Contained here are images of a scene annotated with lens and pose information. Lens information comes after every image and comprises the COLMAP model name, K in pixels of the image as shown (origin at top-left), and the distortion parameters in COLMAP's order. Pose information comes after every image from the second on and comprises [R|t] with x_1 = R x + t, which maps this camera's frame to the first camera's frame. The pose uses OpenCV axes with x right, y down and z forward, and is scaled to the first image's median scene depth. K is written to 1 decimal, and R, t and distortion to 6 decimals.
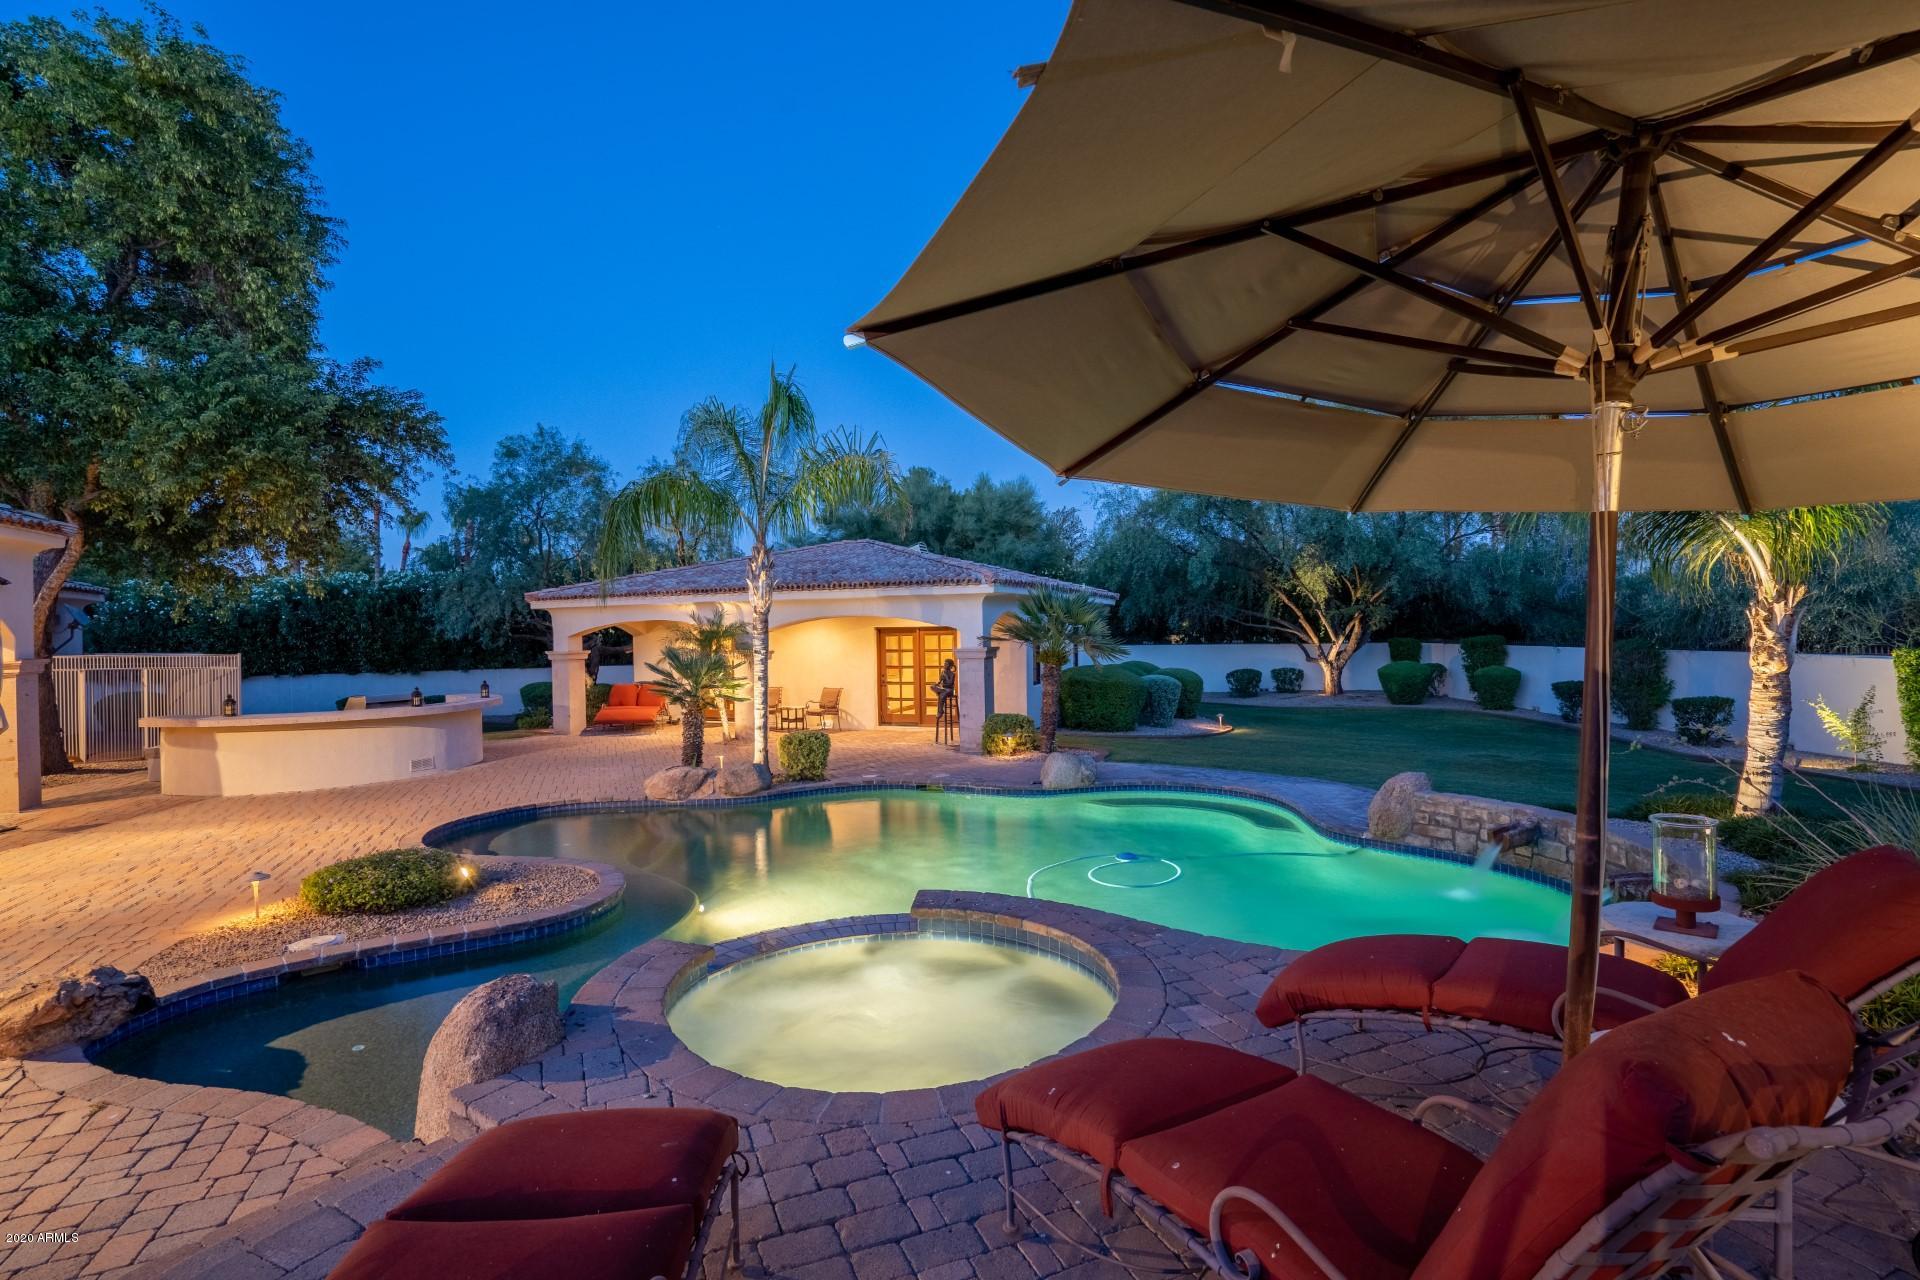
lens RADIAL K [[897.6, 0, 960.9], [0, 897.6, 638.7], [0, 0, 1]] dist [-0.058058, 0.022793]
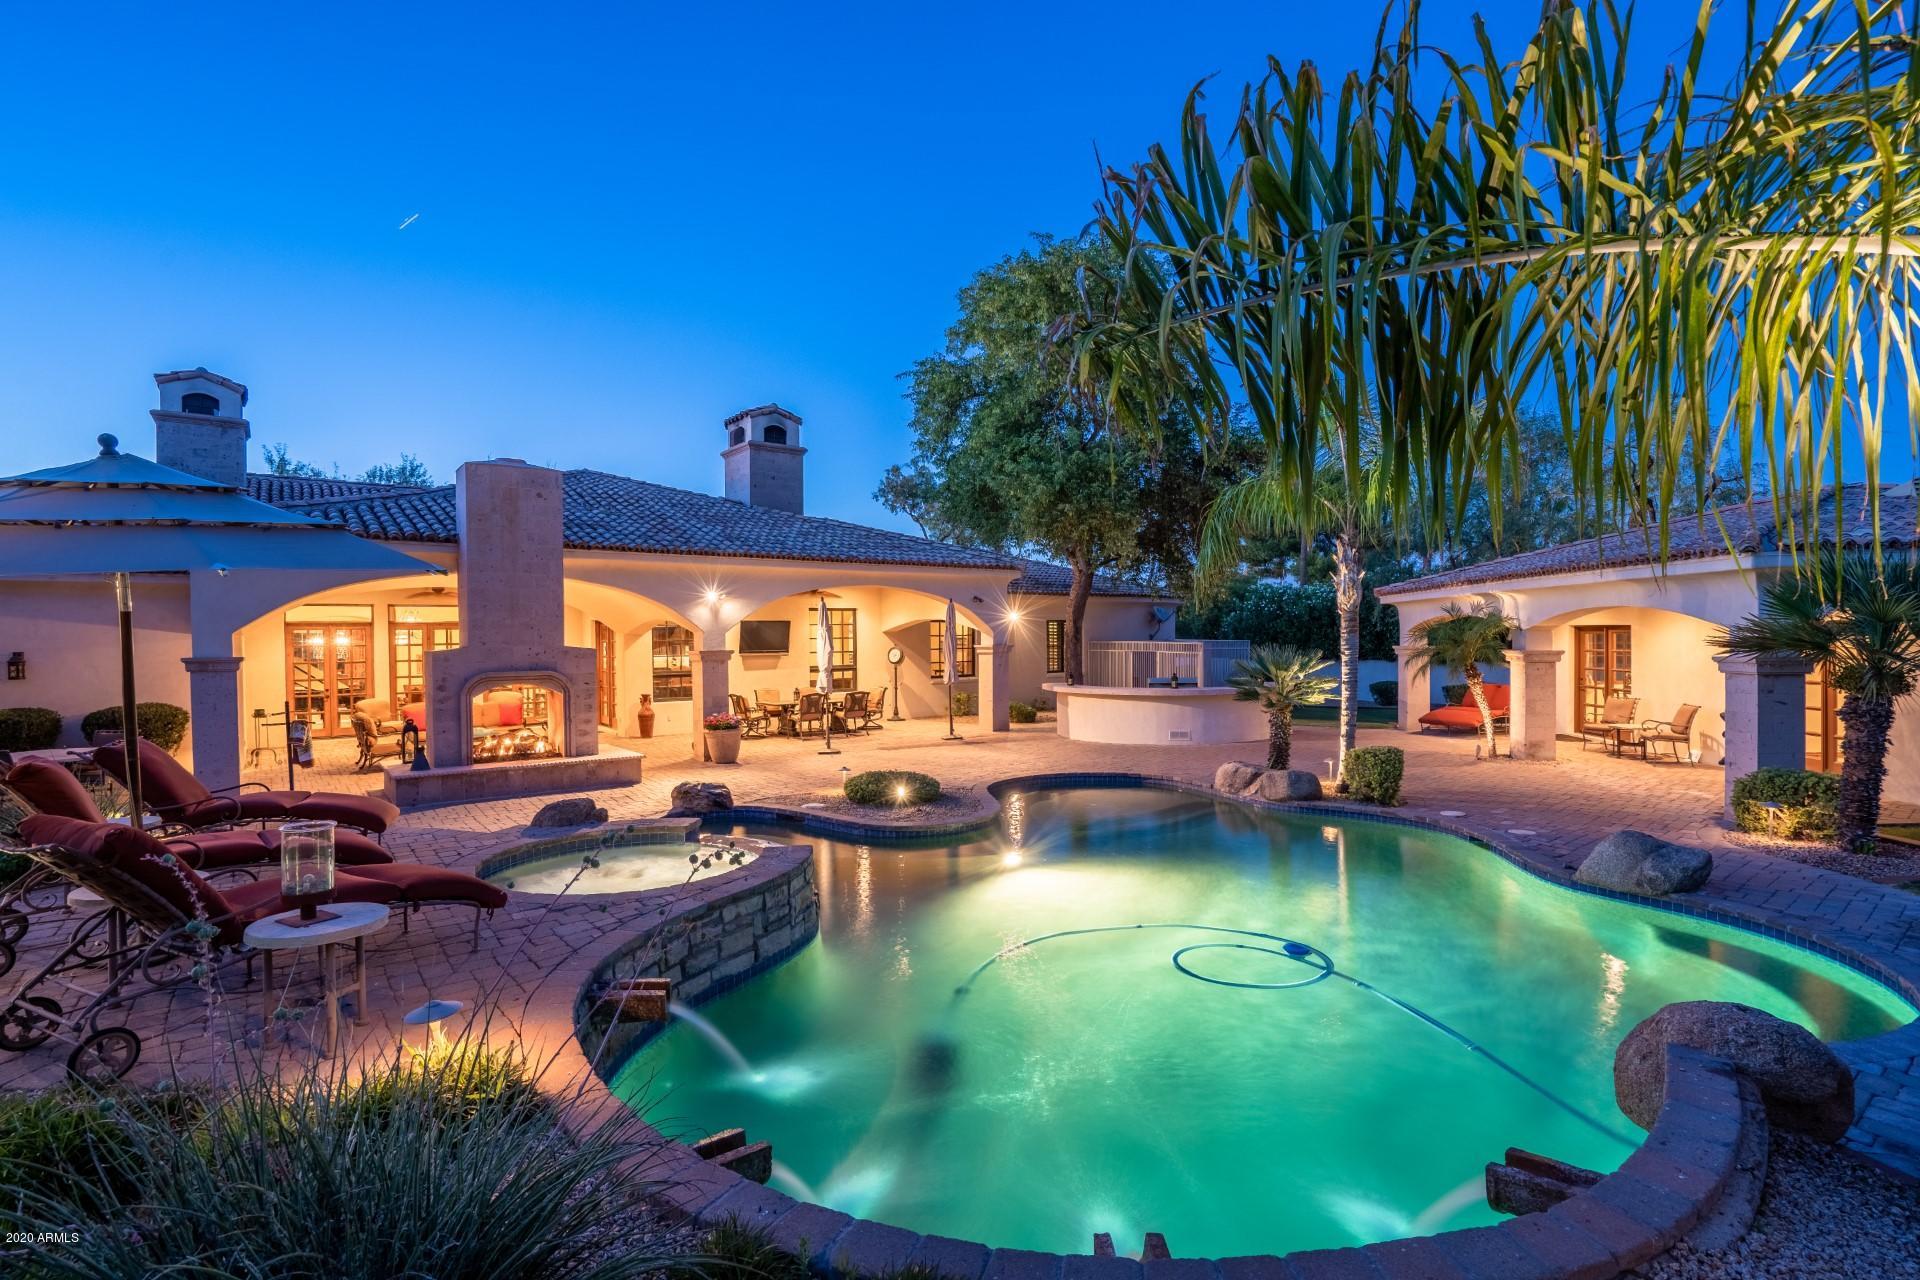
lens RADIAL K [[897.6, 0, 965.5], [0, 897.6, 644.2], [0, 0, 1]] dist [-0.058058, 0.022793]
pose [[0.281850, 0.023374, -0.959174, 0.448145], [-0.002332, 0.999717, 0.023677, -0.012584], [0.959456, -0.004437, 0.281825, 0.314406]]
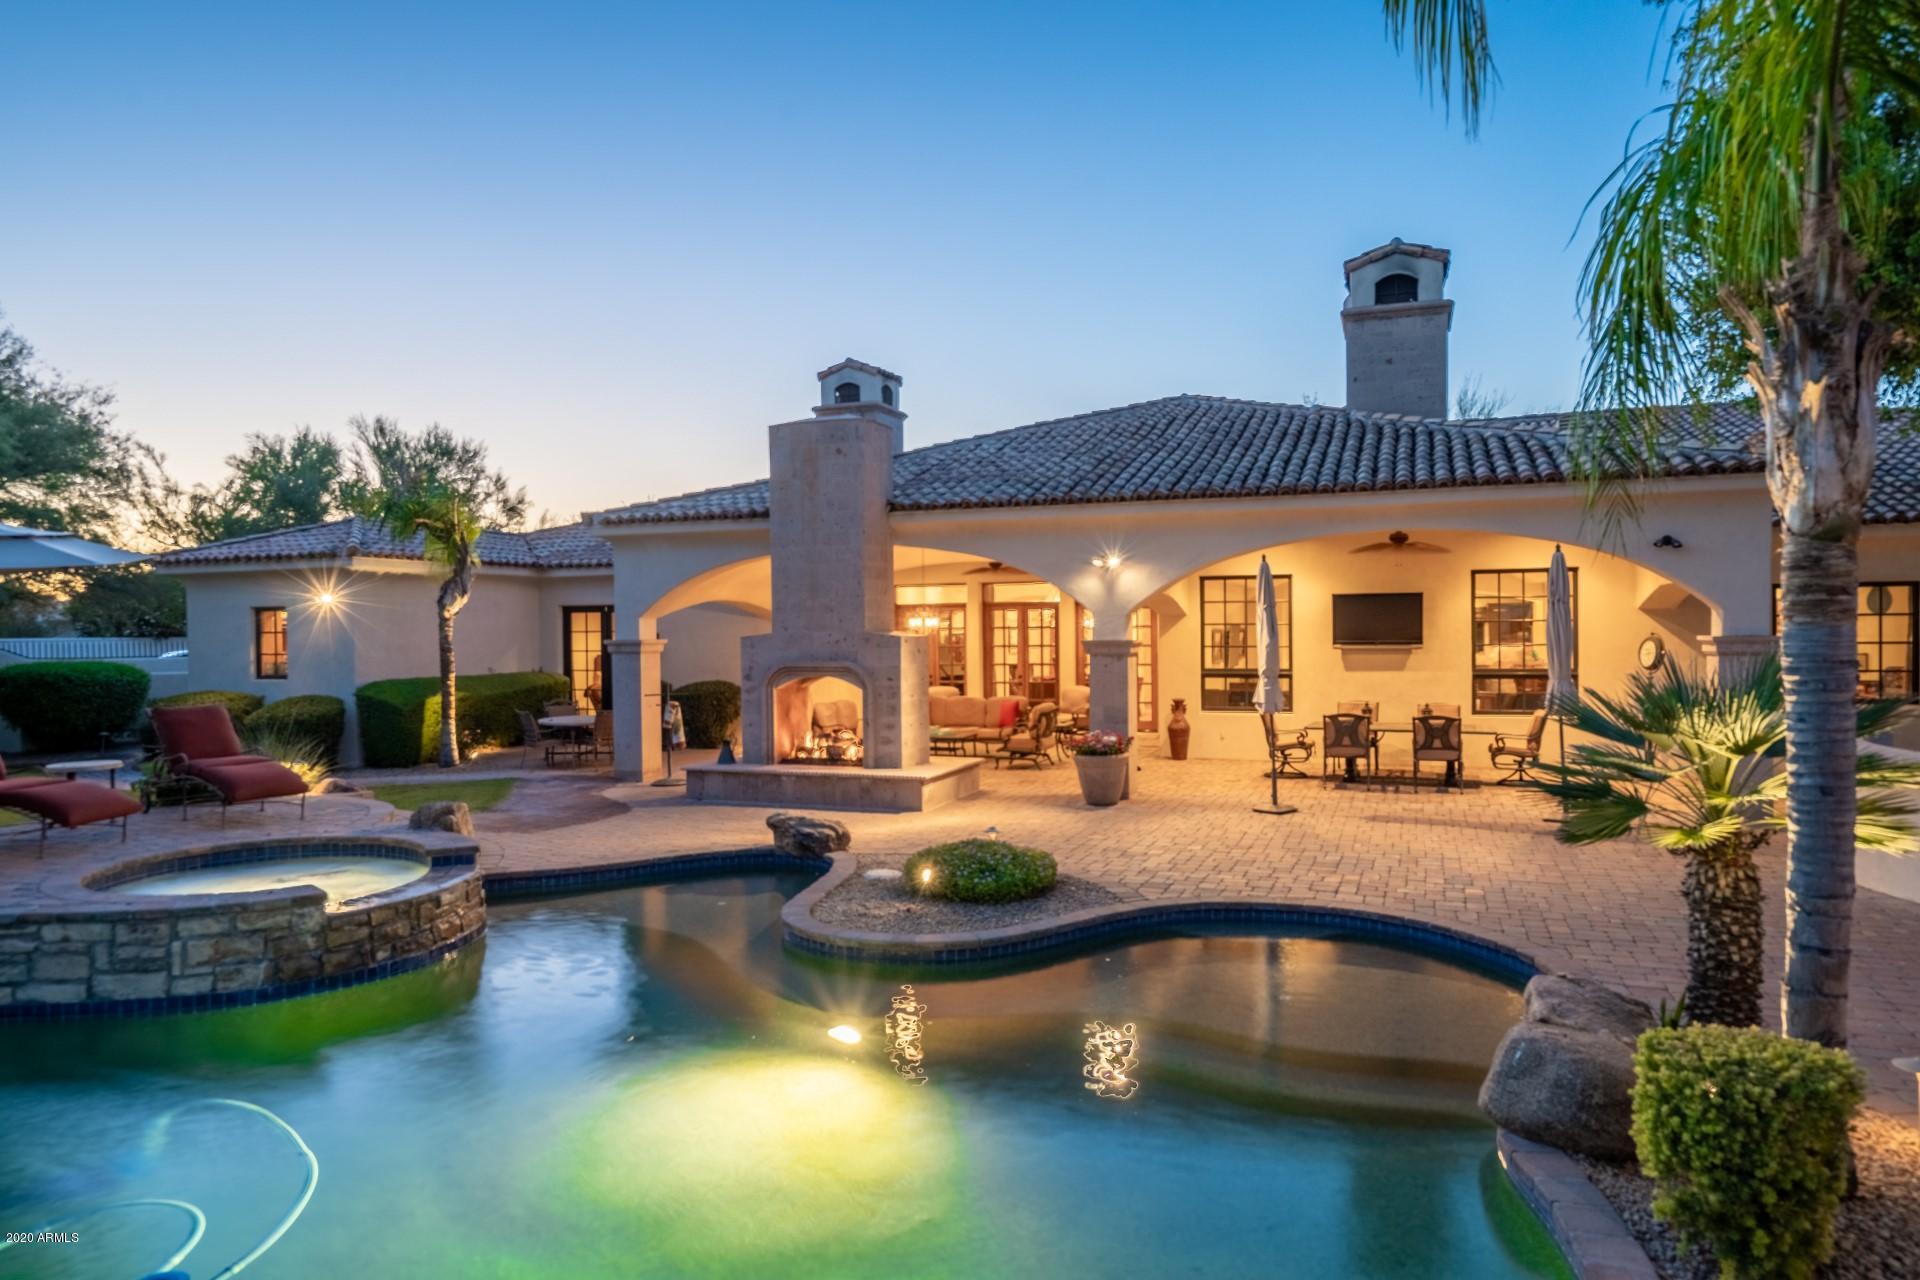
lens RADIAL K [[1195.0, 0, 960.9], [0, 1195.0, 646.2], [0, 0, 1]] dist [-0.019890, 0.032688]
pose [[-0.681049, 0.035009, -0.731401, 0.155747], [0.014782, 0.999310, 0.034068, -0.009550], [0.732089, 0.012390, -0.681097, 0.887827]]
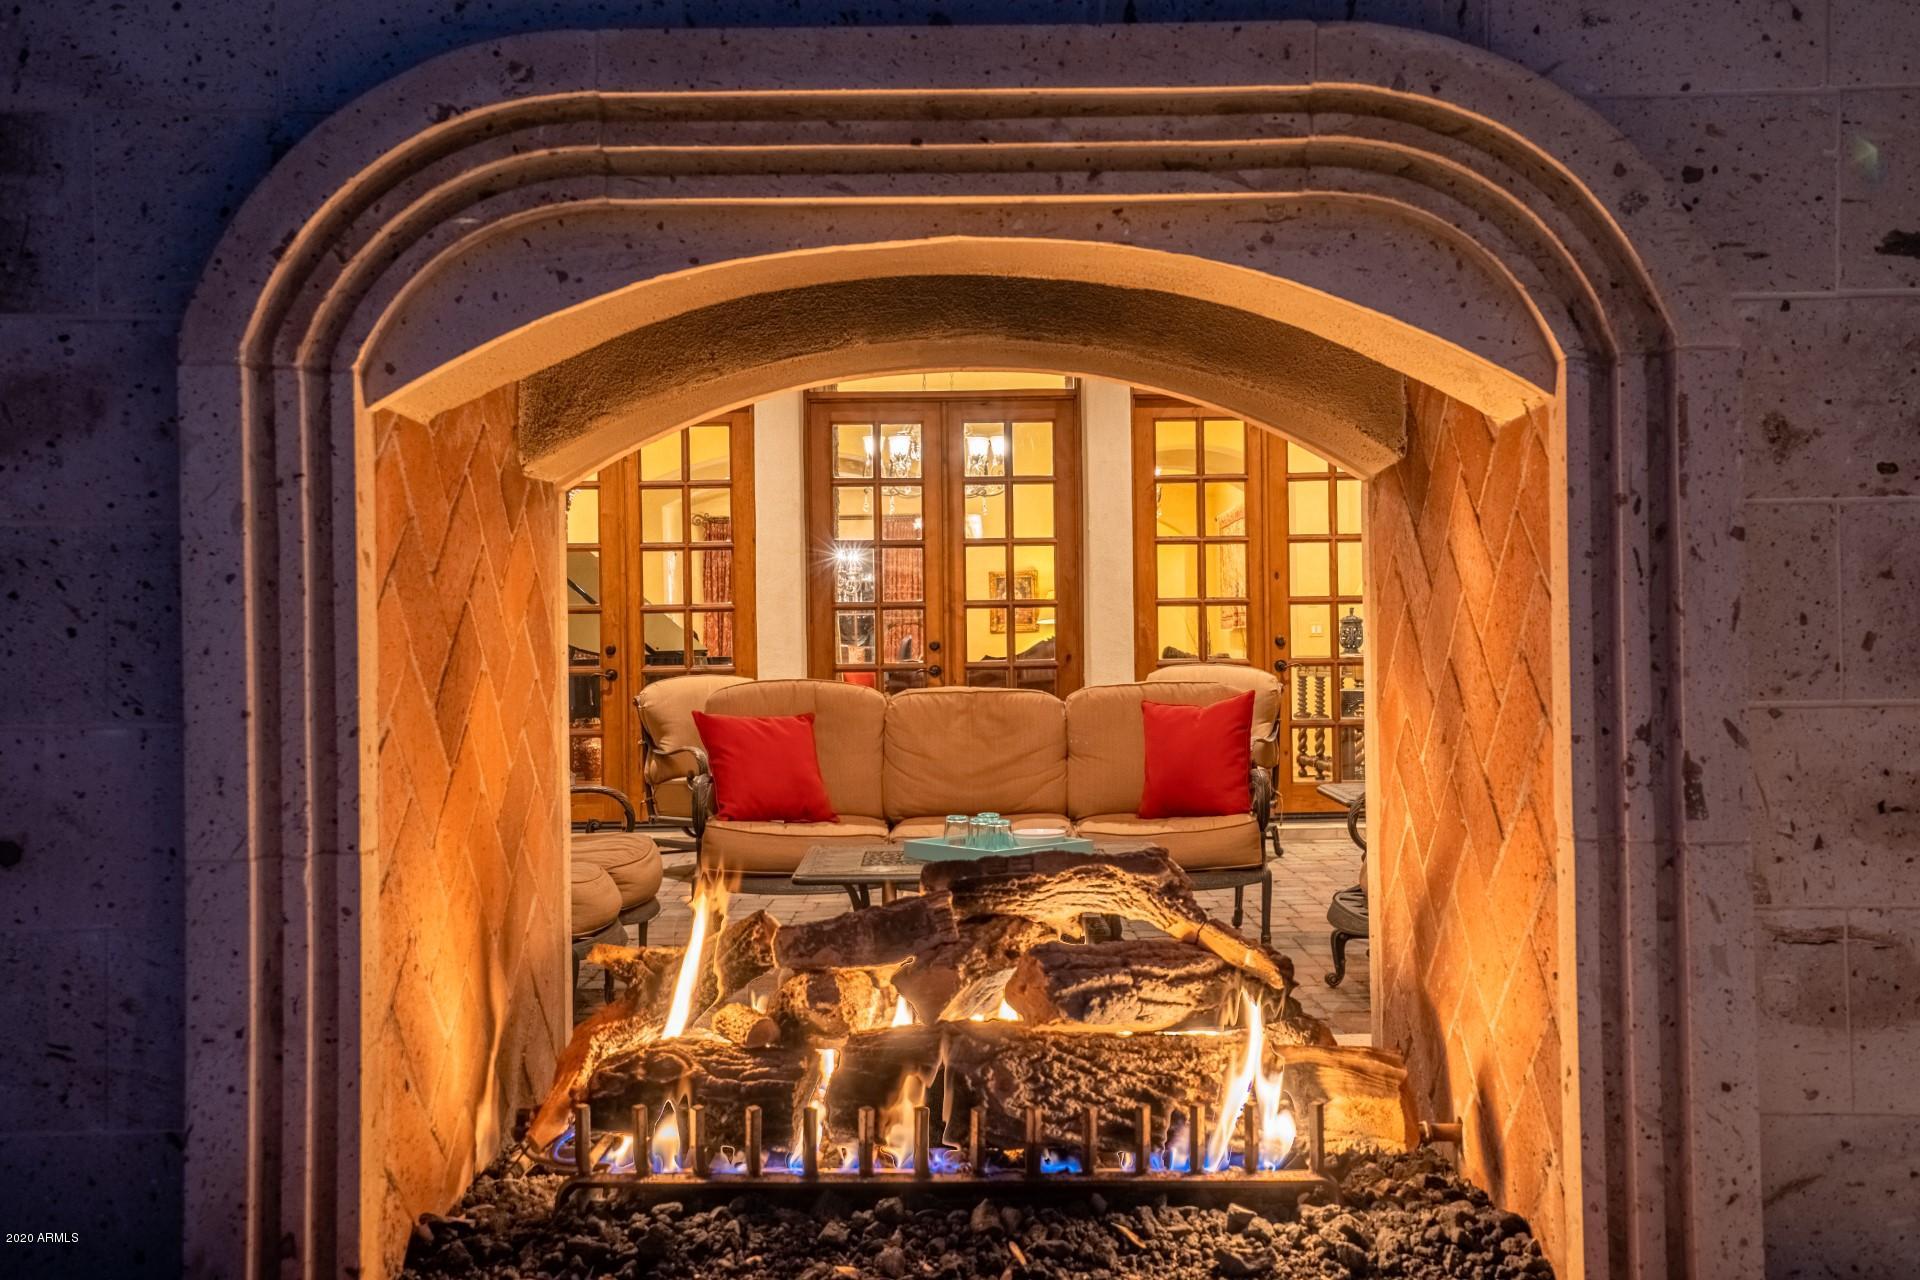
lens RADIAL K [[1852.2, 0, 950.7], [0, 1852.2, 637.9], [0, 0, 1]] dist [0.083317, 0.000000]
pose [[-0.377470, 0.009428, -0.925974, -0.355580], [0.011196, 0.999922, 0.005617, 0.072497], [0.925954, -0.008247, -0.377546, 0.191044]]
